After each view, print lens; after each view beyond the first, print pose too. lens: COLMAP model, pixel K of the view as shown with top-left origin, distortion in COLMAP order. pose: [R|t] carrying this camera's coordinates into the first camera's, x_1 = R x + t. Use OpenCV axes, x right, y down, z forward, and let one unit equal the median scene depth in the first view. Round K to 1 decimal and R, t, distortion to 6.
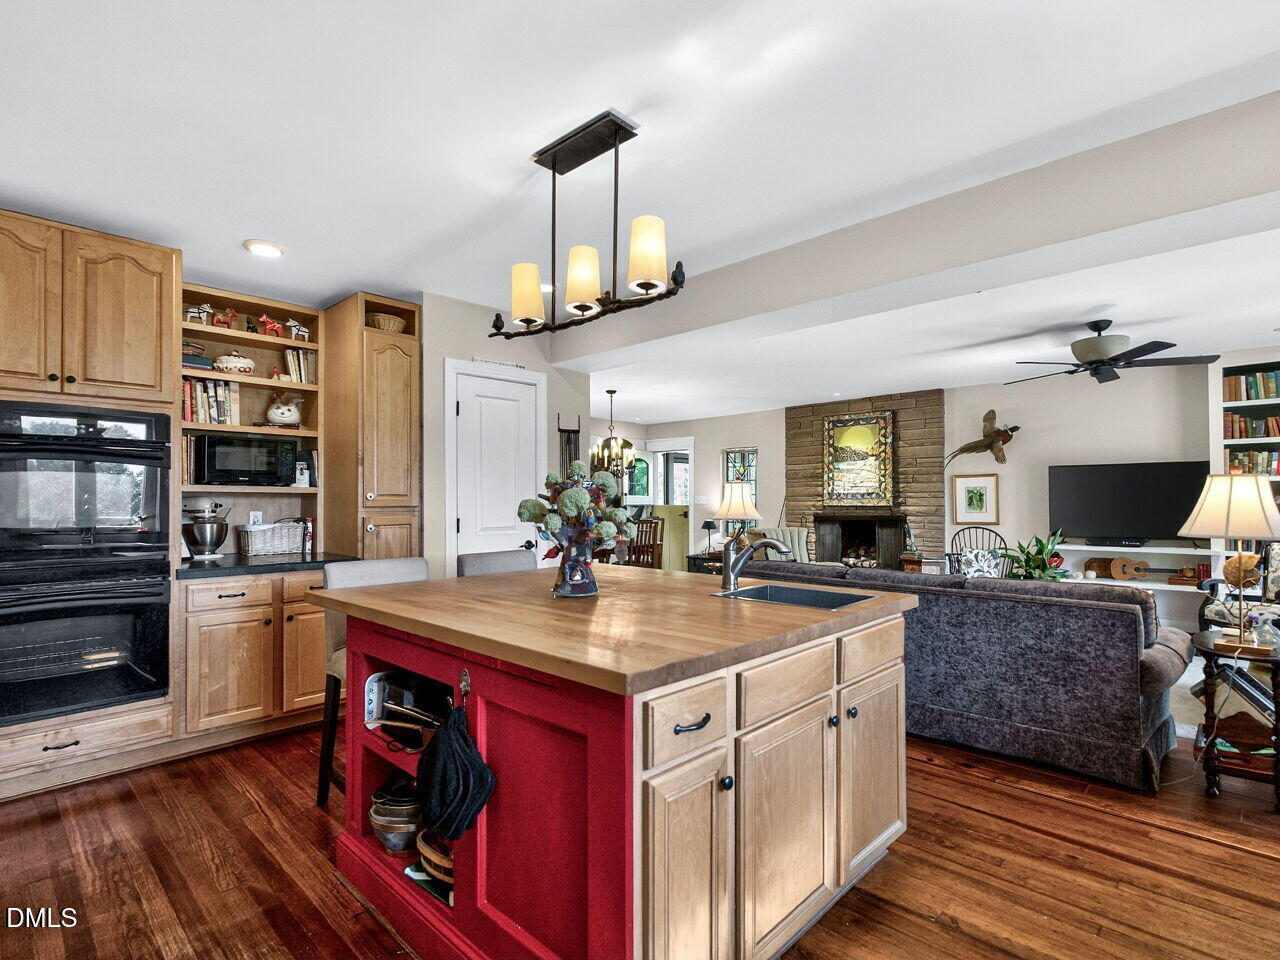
lens RADIAL K [[643.2, 0, 647.3], [0, 643.2, 493.9], [0, 0, 1]] dist [-0.000265, -0.000276]
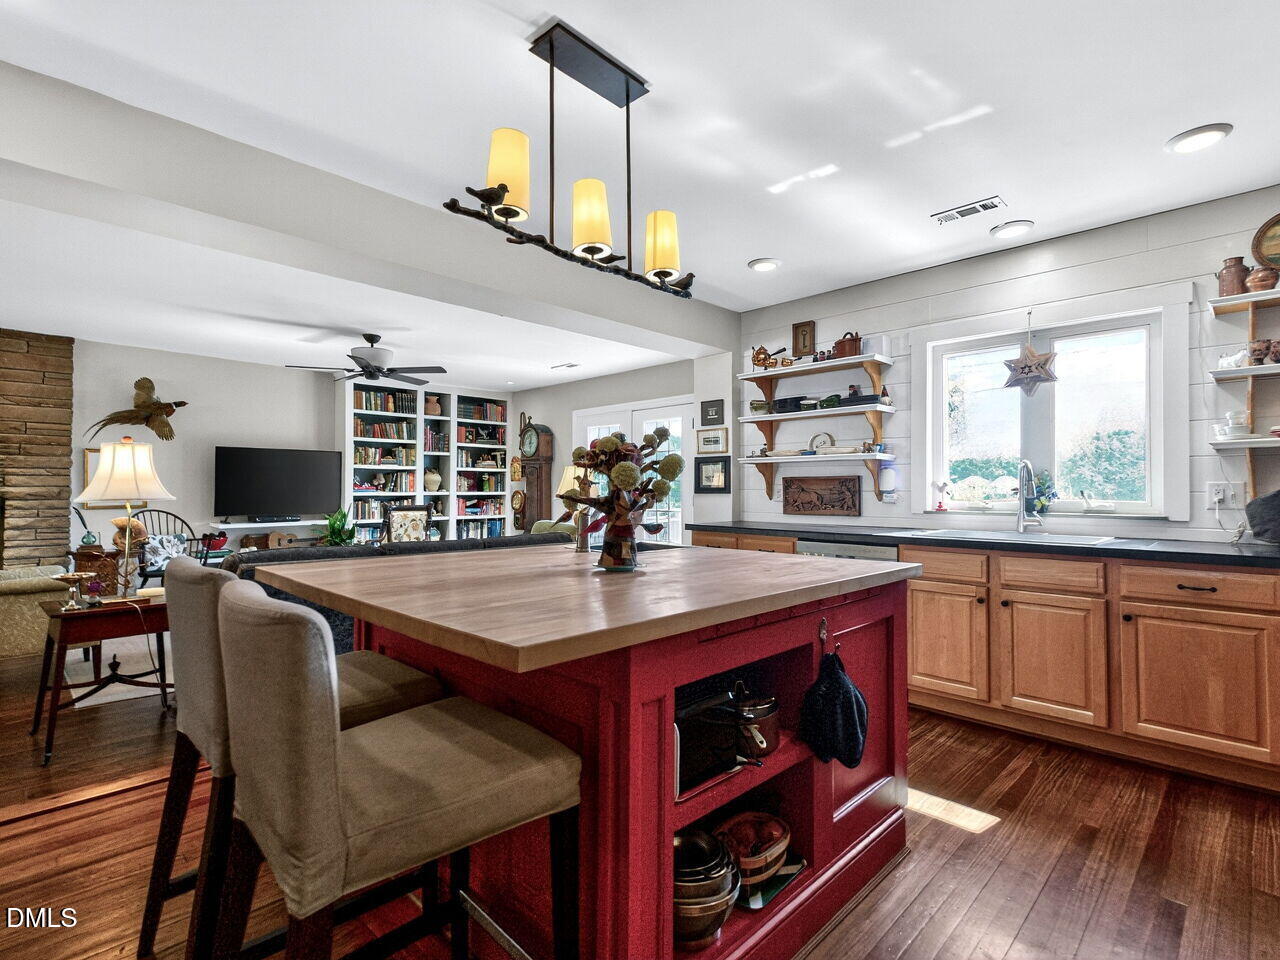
lens RADIAL K [[625.2, 0, 640.0], [0, 625.2, 480.0], [0, 0, 1]] dist [0.002072, 0.000188]
pose [[0.011462, 0.014342, 0.999831, -0.301922], [-0.014330, 0.999797, -0.014177, 0.011925], [-0.999832, -0.014166, 0.011666, 0.290795]]
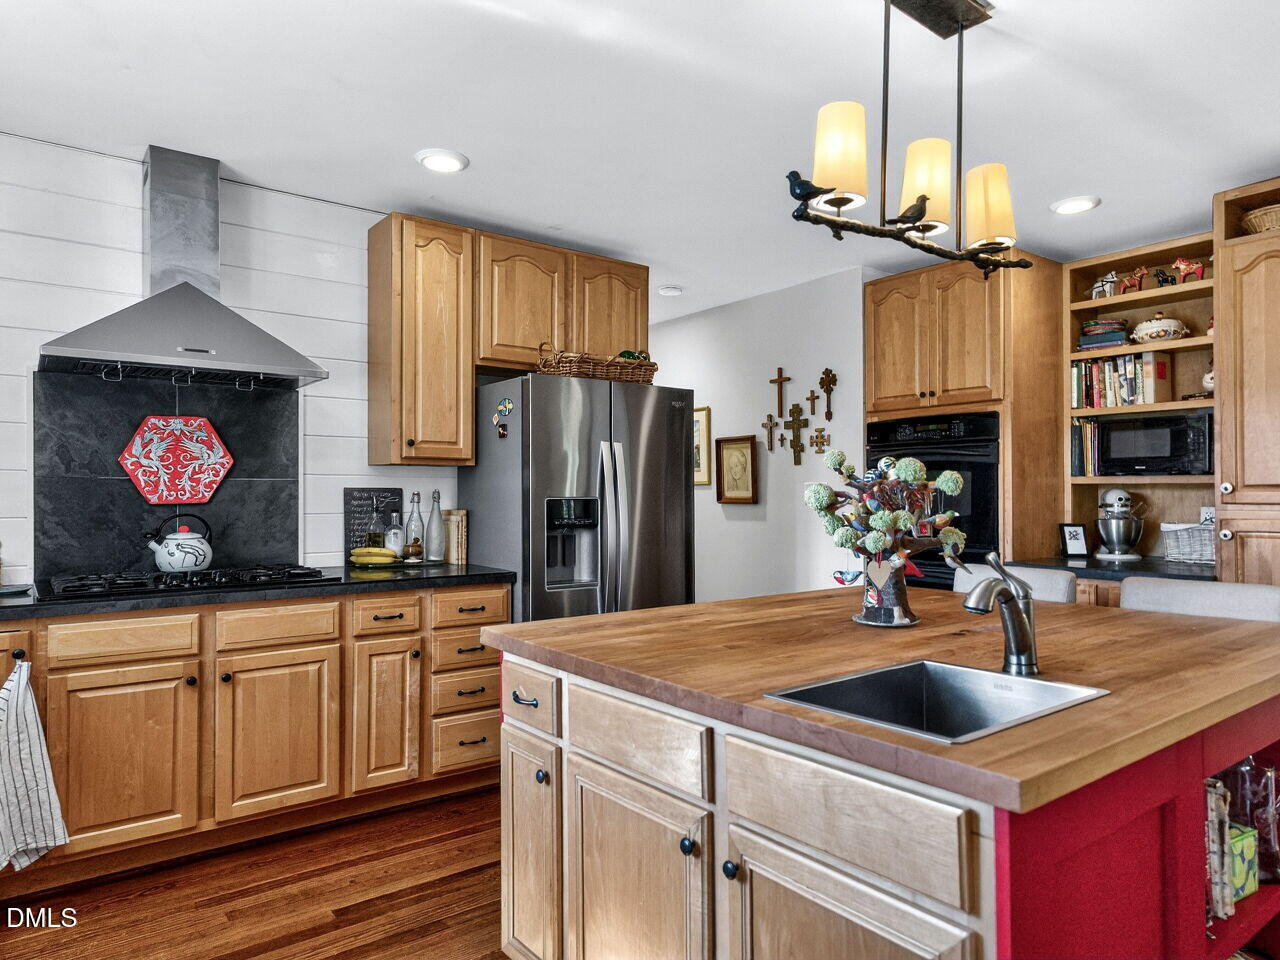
lens RADIAL K [[819.8, 0, 642.1], [0, 819.8, 488.2], [0, 0, 1]] dist [0.012165, 0.000331]
pose [[-0.148477, -0.004065, -0.988907, 0.266069], [0.014833, 0.999870, -0.006337, 0.000189], [0.988805, -0.015609, -0.148398, 0.259843]]
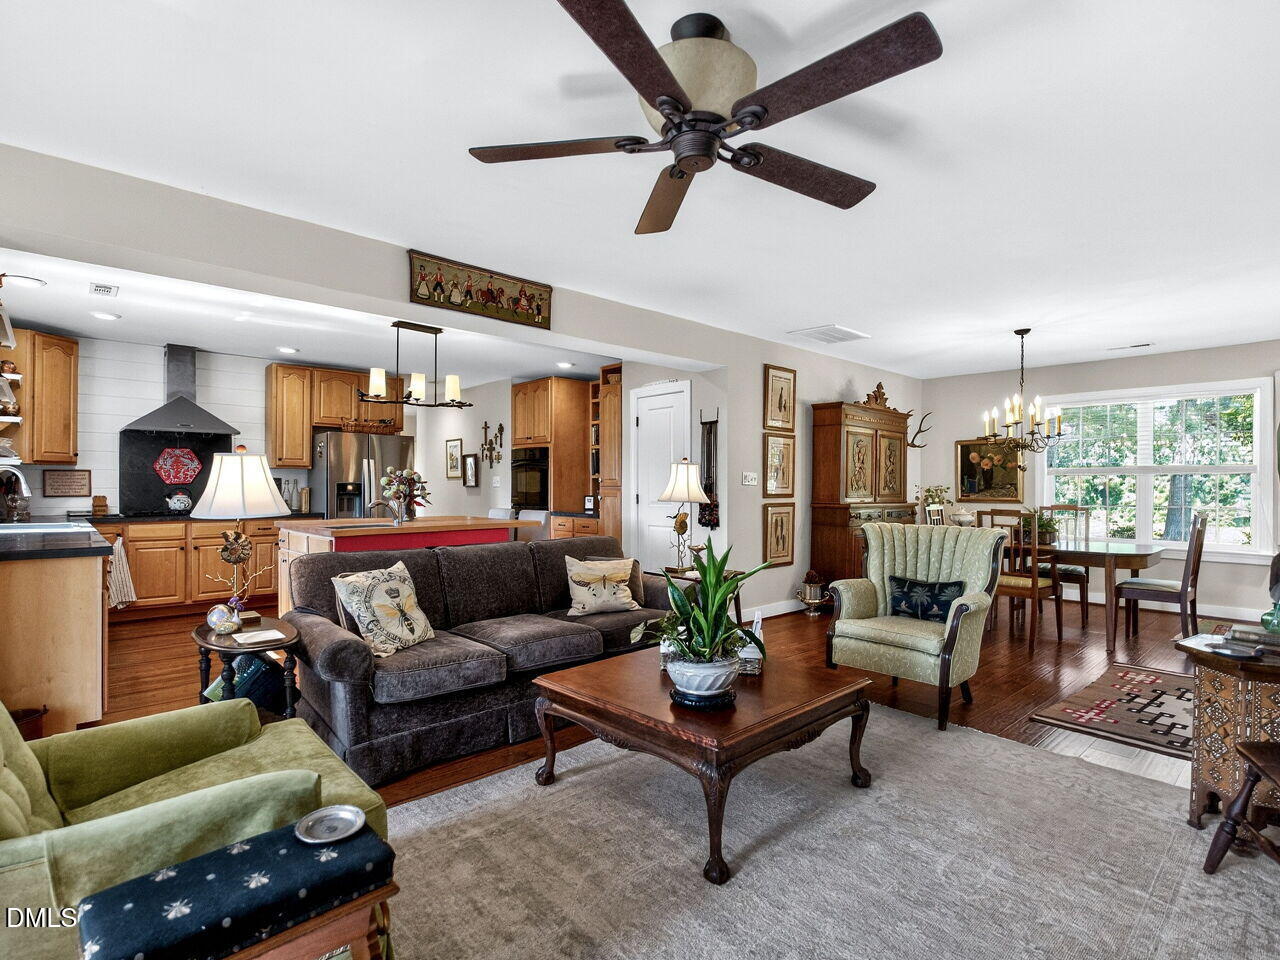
lens RADIAL K [[651.2, 0, 638.2], [0, 651.2, 483.9], [0, 0, 1]] dist [-0.006451, 0.000598]
pose [[-0.060941, 0.000174, -0.998141, 0.693168], [0.009013, 0.999959, -0.000376, 0.008139], [0.998101, -0.009019, -0.060940, 0.613070]]
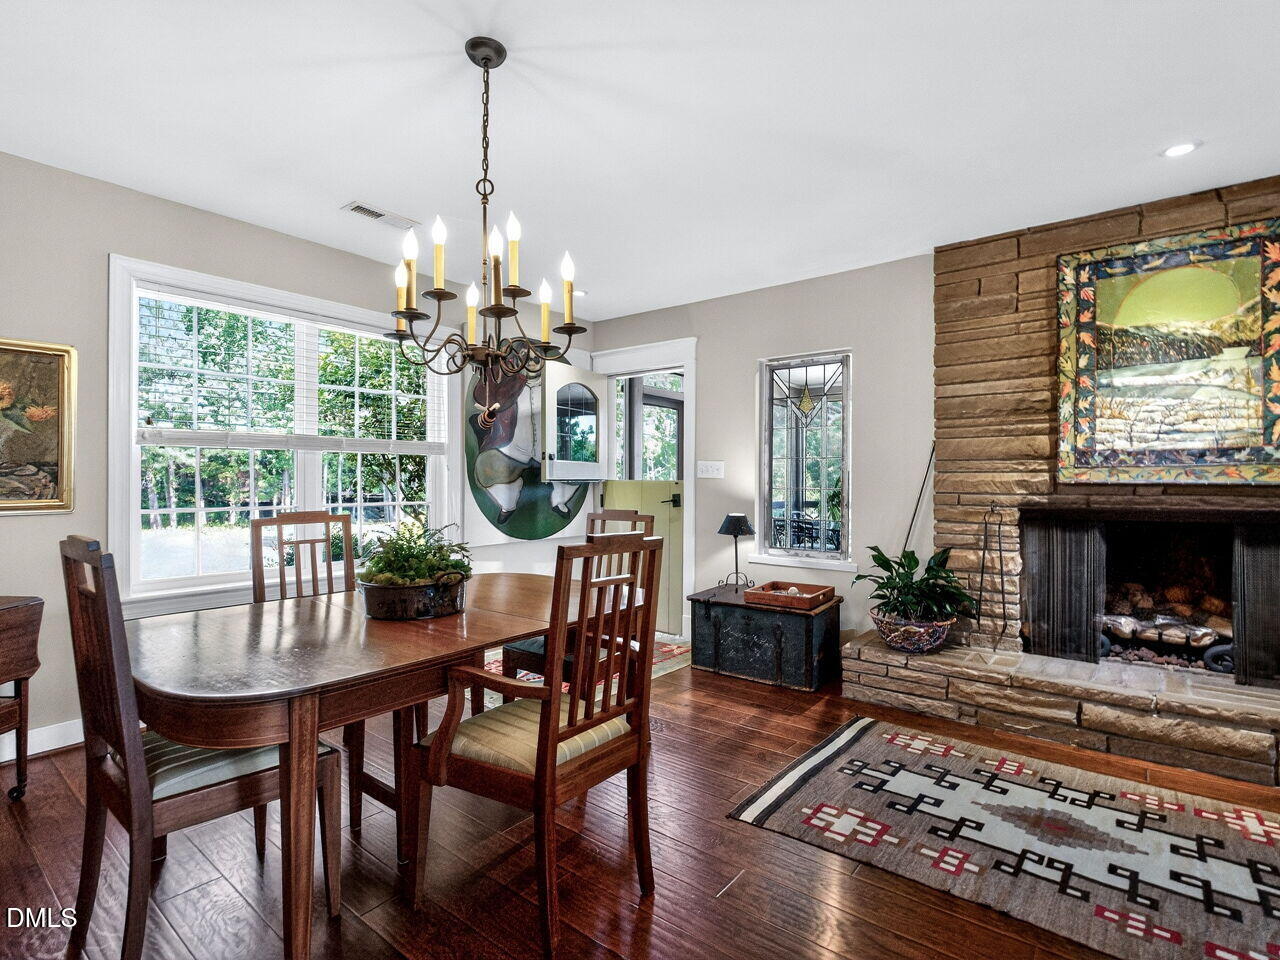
lens RADIAL K [[629.6, 0, 640.0], [0, 629.6, 480.0], [0, 0, 1]] dist [-0.011847, -0.000183]
pose [[0.995686, 0.007363, 0.092498, -0.015119], [-0.008368, 0.999910, 0.010482, 0.016469], [-0.092413, -0.011210, 0.995658, 0.729452]]
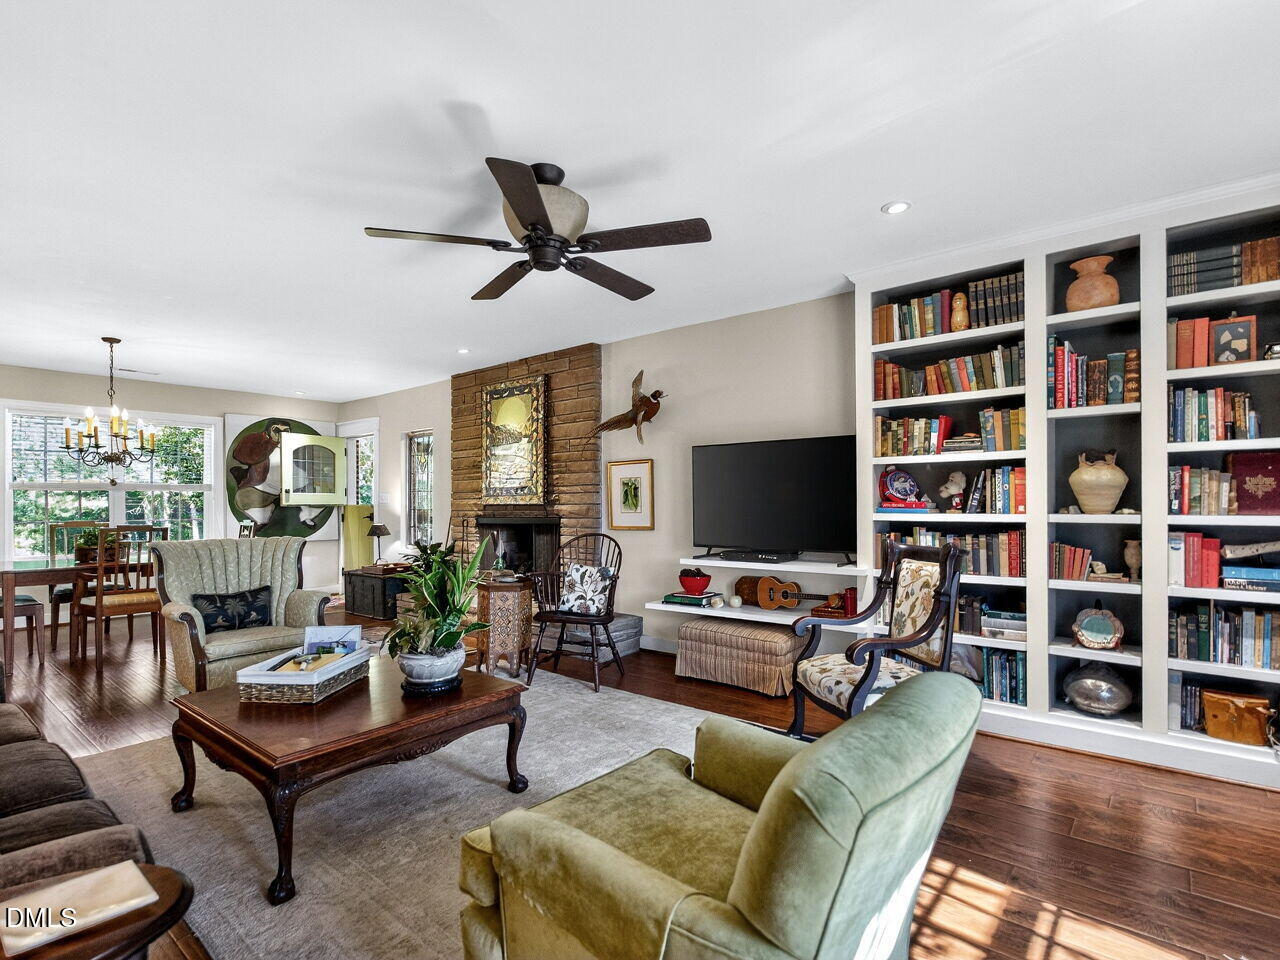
lens RADIAL K [[643.2, 0, 647.3], [0, 643.2, 493.9], [0, 0, 1]] dist [-0.000265, -0.000276]
pose [[0.997323, -0.001940, 0.073096, 0.465075], [0.002133, 0.999994, -0.002557, 0.009223], [-0.073090, 0.002706, 0.997322, 0.268823]]
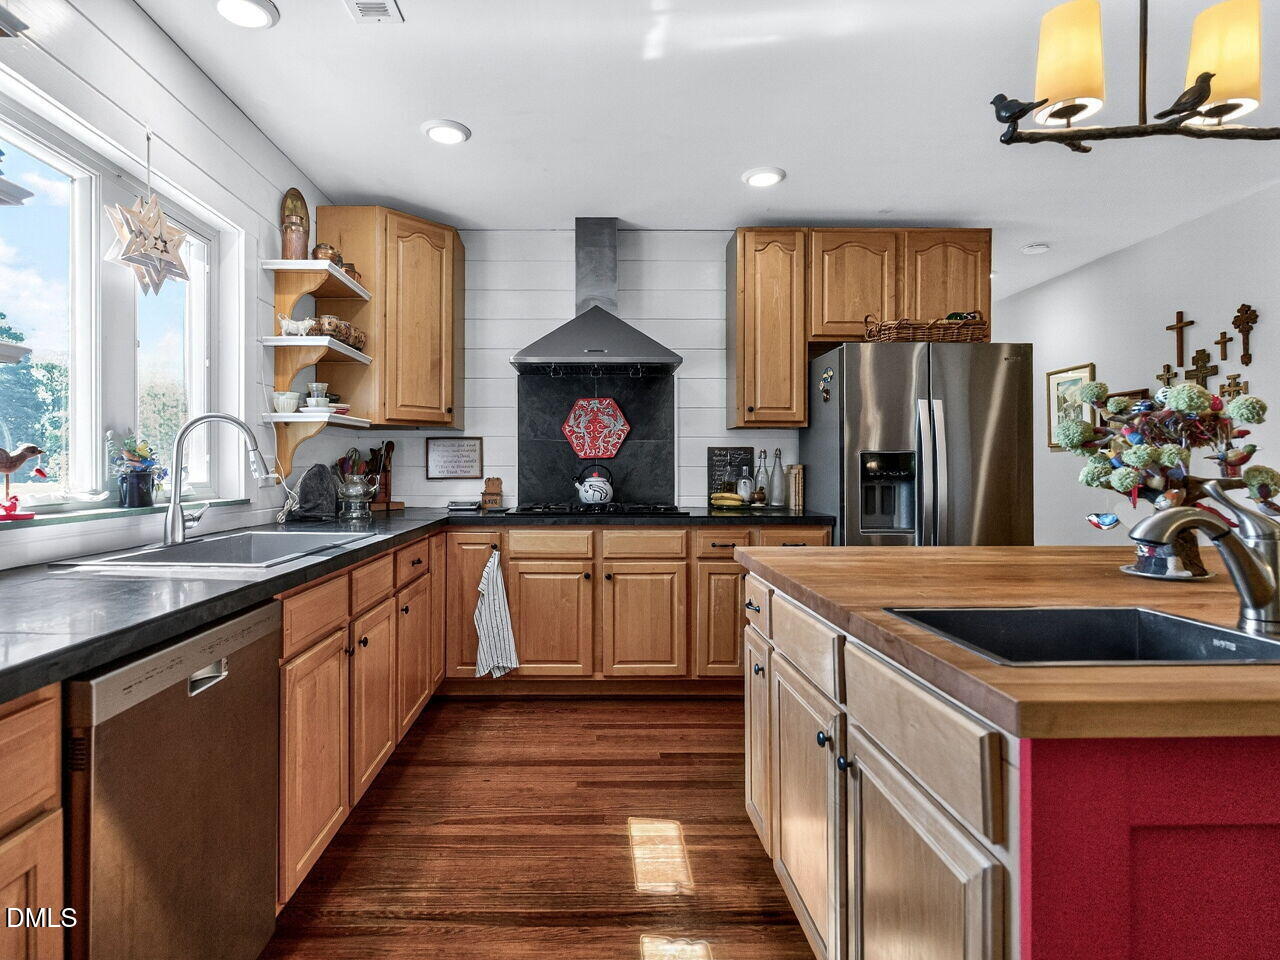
lens RADIAL K [[676.1, 0, 598.4], [0, 676.1, 465.9], [0, 0, 1]] dist [-0.001757, -0.000640]
pose [[-0.712297, 0.000212, -0.701878, 0.237387], [0.010432, 0.999893, -0.010284, 0.013732], [0.701800, -0.014647, -0.712223, 0.327785]]
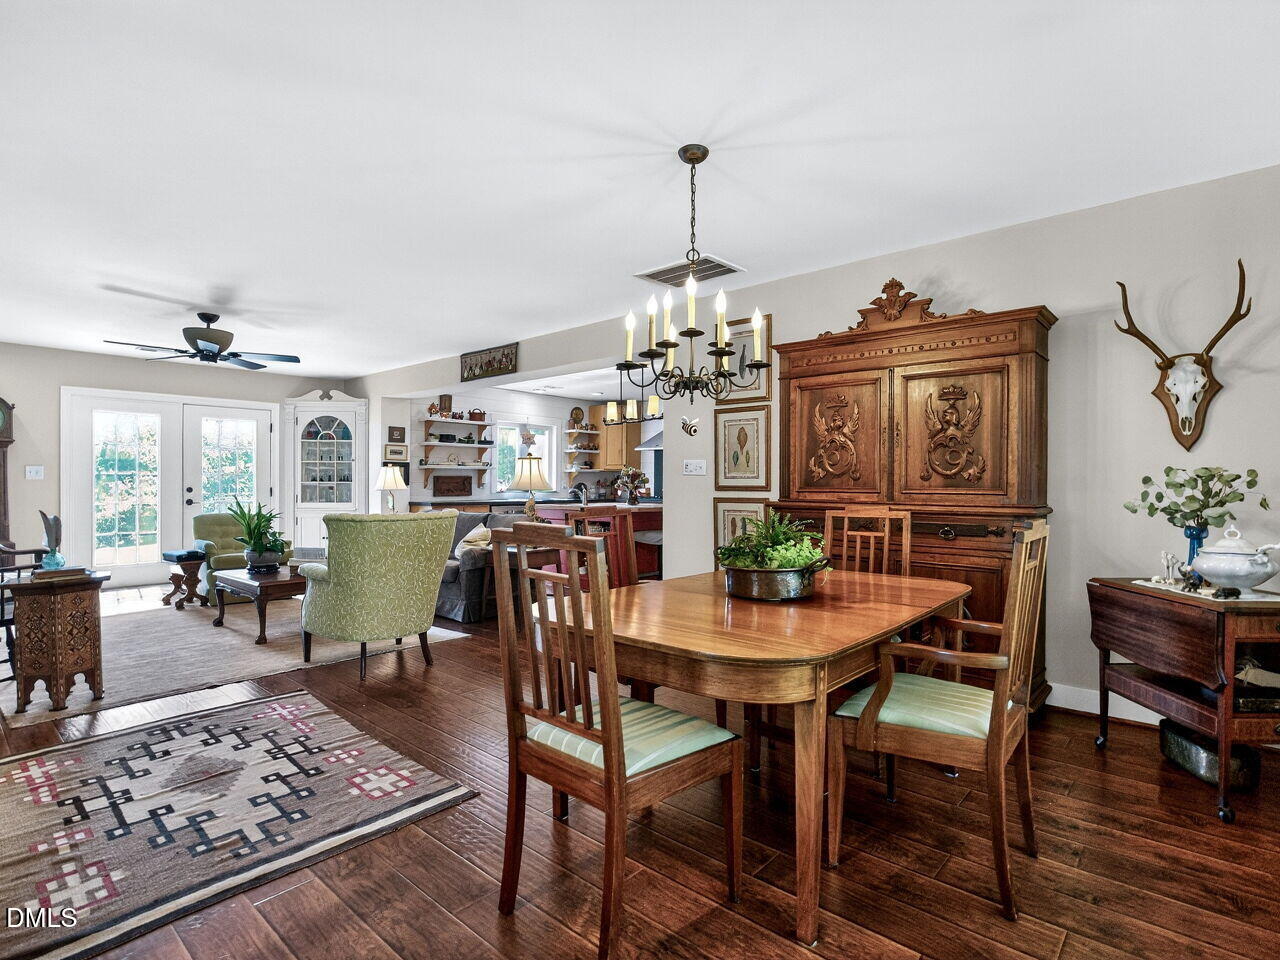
lens RADIAL K [[643.2, 0, 647.3], [0, 643.2, 493.9], [0, 0, 1]] dist [-0.000265, -0.000276]
pose [[-0.999039, -0.001988, -0.043781, -0.015647], [-0.002081, 0.999996, 0.002072, 0.027900], [0.043776, 0.002161, -0.999039, 1.349420]]
